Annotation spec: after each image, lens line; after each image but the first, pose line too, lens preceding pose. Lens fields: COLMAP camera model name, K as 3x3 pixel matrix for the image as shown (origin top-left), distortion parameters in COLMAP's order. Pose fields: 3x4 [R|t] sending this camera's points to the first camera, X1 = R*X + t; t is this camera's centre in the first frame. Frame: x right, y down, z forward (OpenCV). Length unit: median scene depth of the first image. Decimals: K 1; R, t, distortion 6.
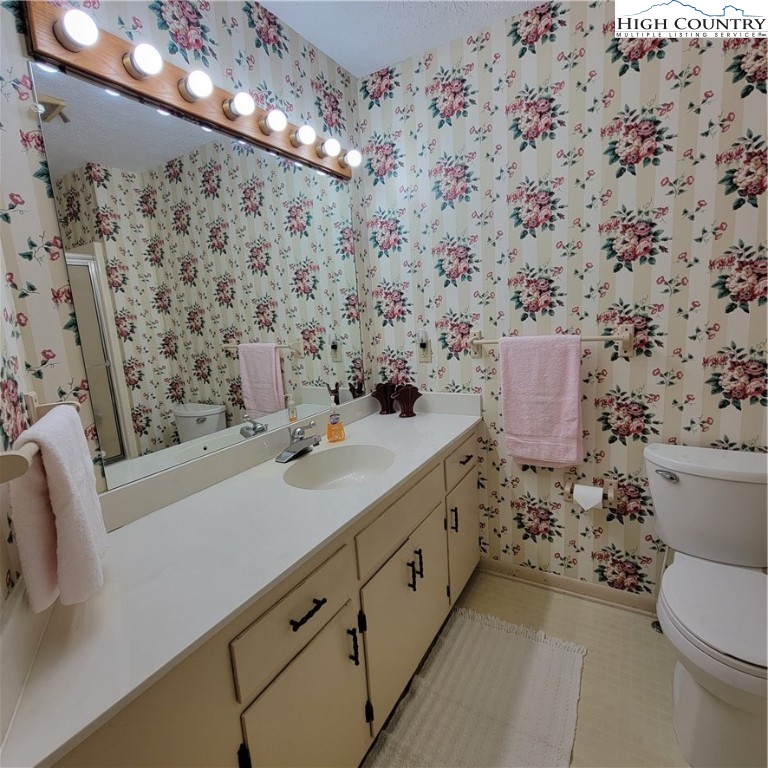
lens RADIAL K [[413.9, 0, 388.1], [0, 413.9, 382.4], [0, 0, 1]] dist [-0.006504, 0.001860]
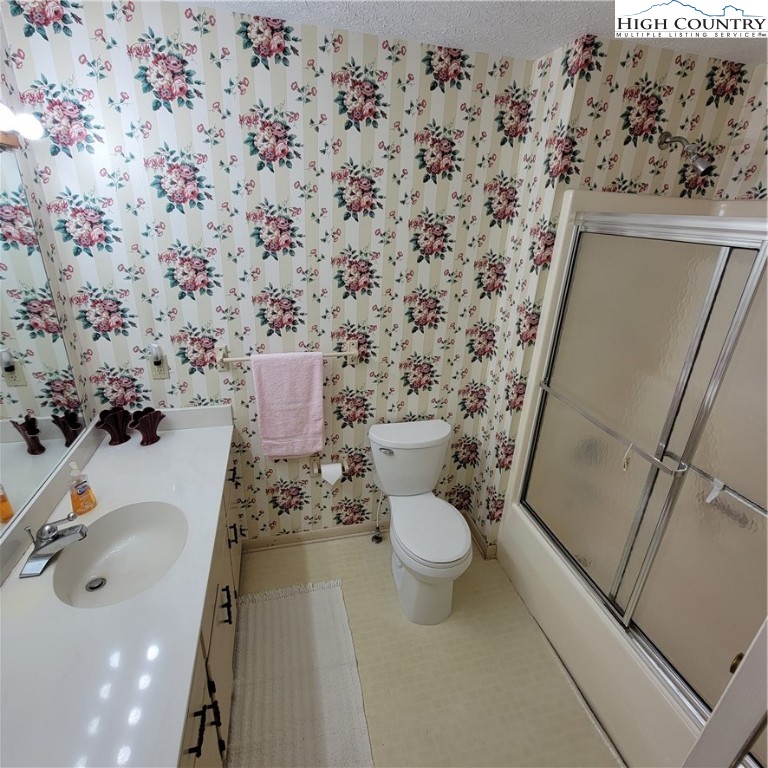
lens RADIAL K [[413.9, 0, 387.6], [0, 413.9, 384.2], [0, 0, 1]] dist [-0.006504, 0.001860]
pose [[0.703806, -0.180057, 0.687195, -0.214699], [0.027498, 0.973526, 0.226917, -0.265410], [-0.709860, -0.140809, 0.690124, 0.034521]]
